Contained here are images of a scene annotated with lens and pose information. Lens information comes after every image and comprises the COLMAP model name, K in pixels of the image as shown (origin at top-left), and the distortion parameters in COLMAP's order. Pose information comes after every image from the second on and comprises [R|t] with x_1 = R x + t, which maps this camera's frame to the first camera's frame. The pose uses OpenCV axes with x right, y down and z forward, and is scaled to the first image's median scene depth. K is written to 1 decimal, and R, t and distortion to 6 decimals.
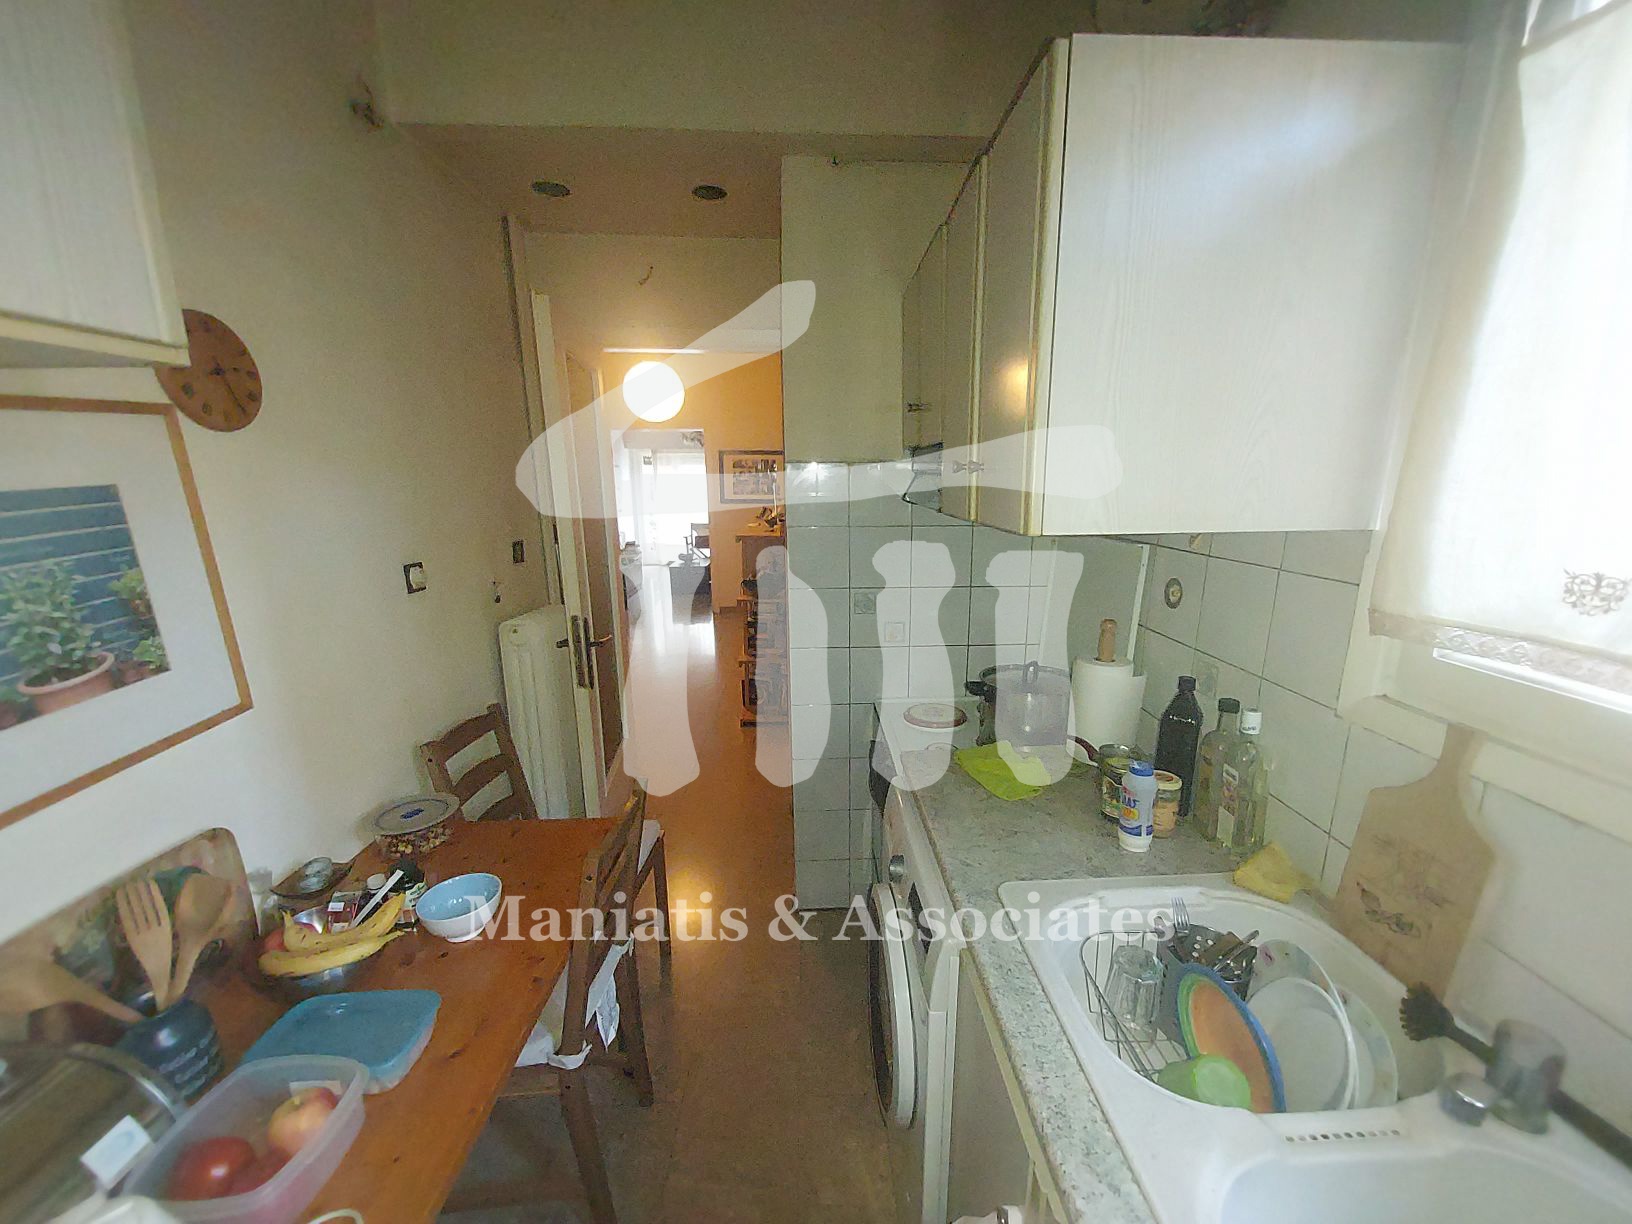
lens RADIAL K [[655.9, 0, 839.3], [0, 655.9, 624.0], [0, 0, 1]] dist [-0.001701, -0.000472]
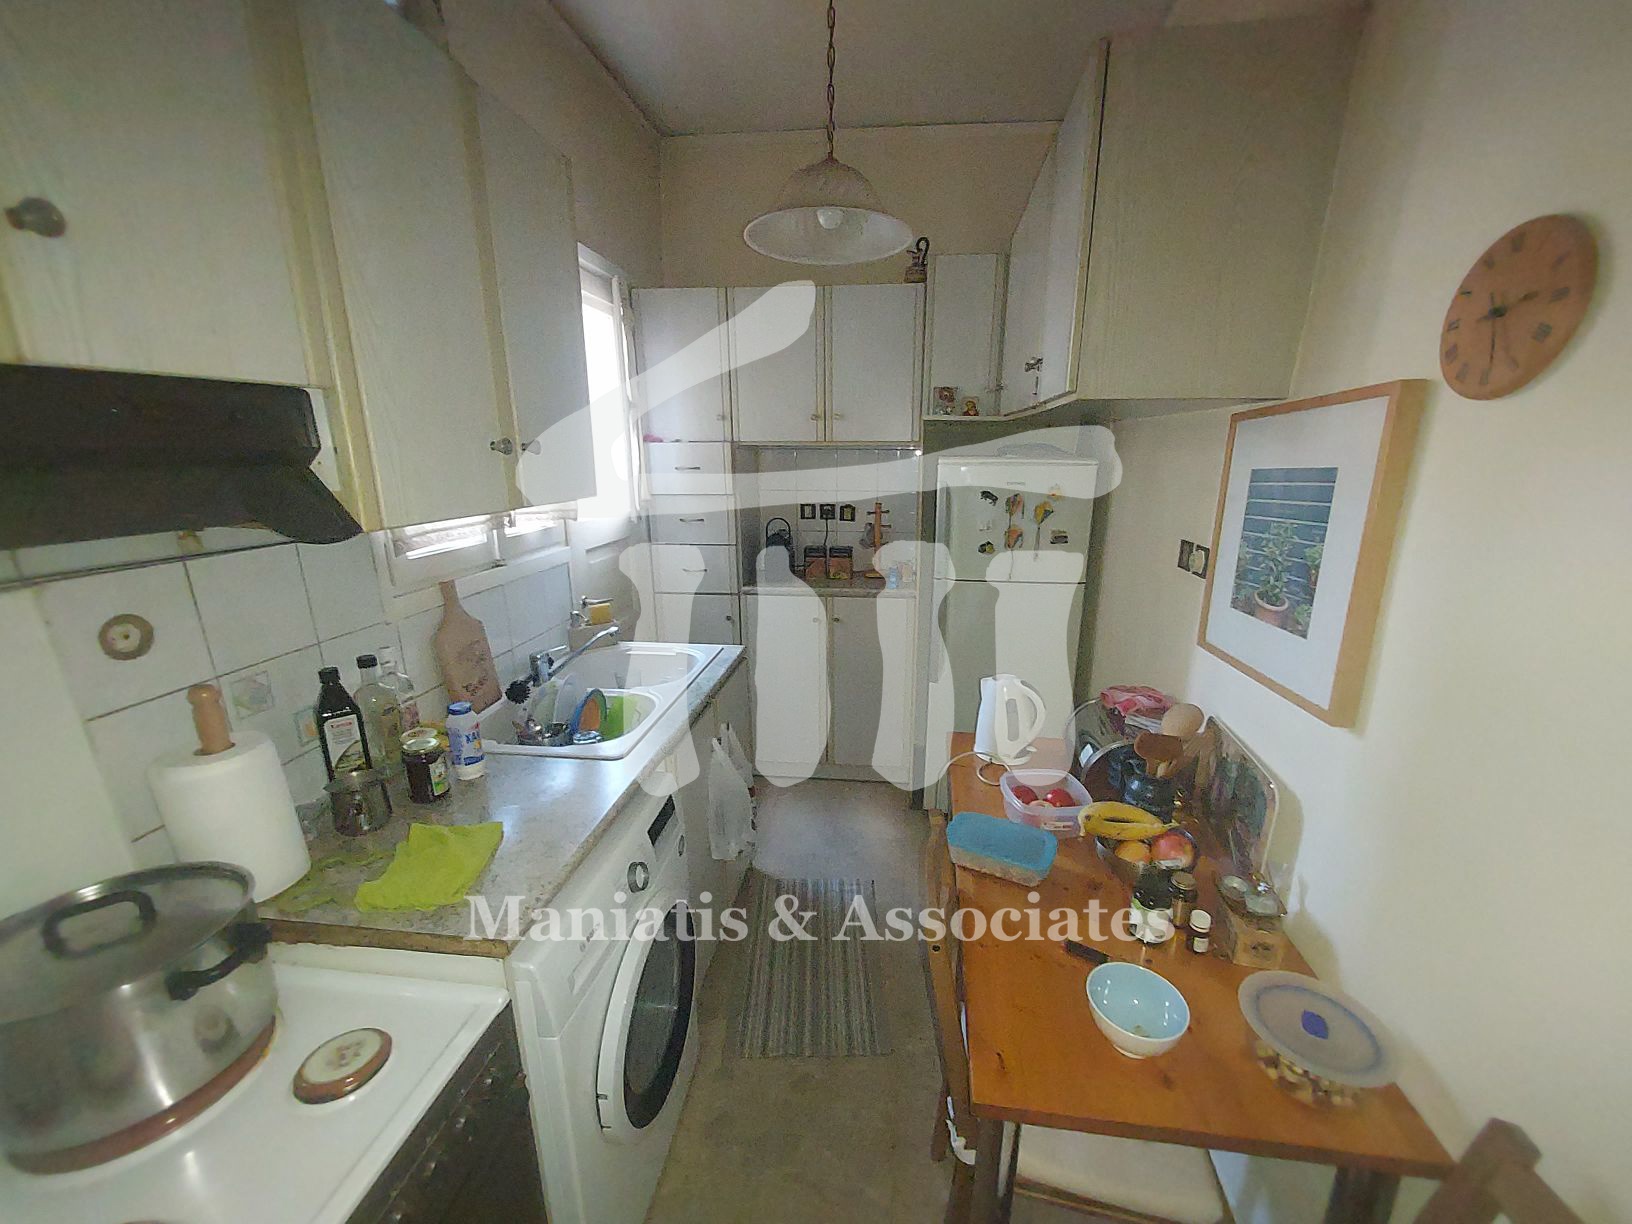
lens RADIAL K [[655.9, 0, 839.3], [0, 655.9, 624.0], [0, 0, 1]] dist [-0.001701, -0.000472]
pose [[-0.986657, -0.045716, 0.156262, -0.464398], [0.033189, 0.883143, 0.467929, -0.536118], [-0.159393, 0.466871, -0.869842, 2.263039]]
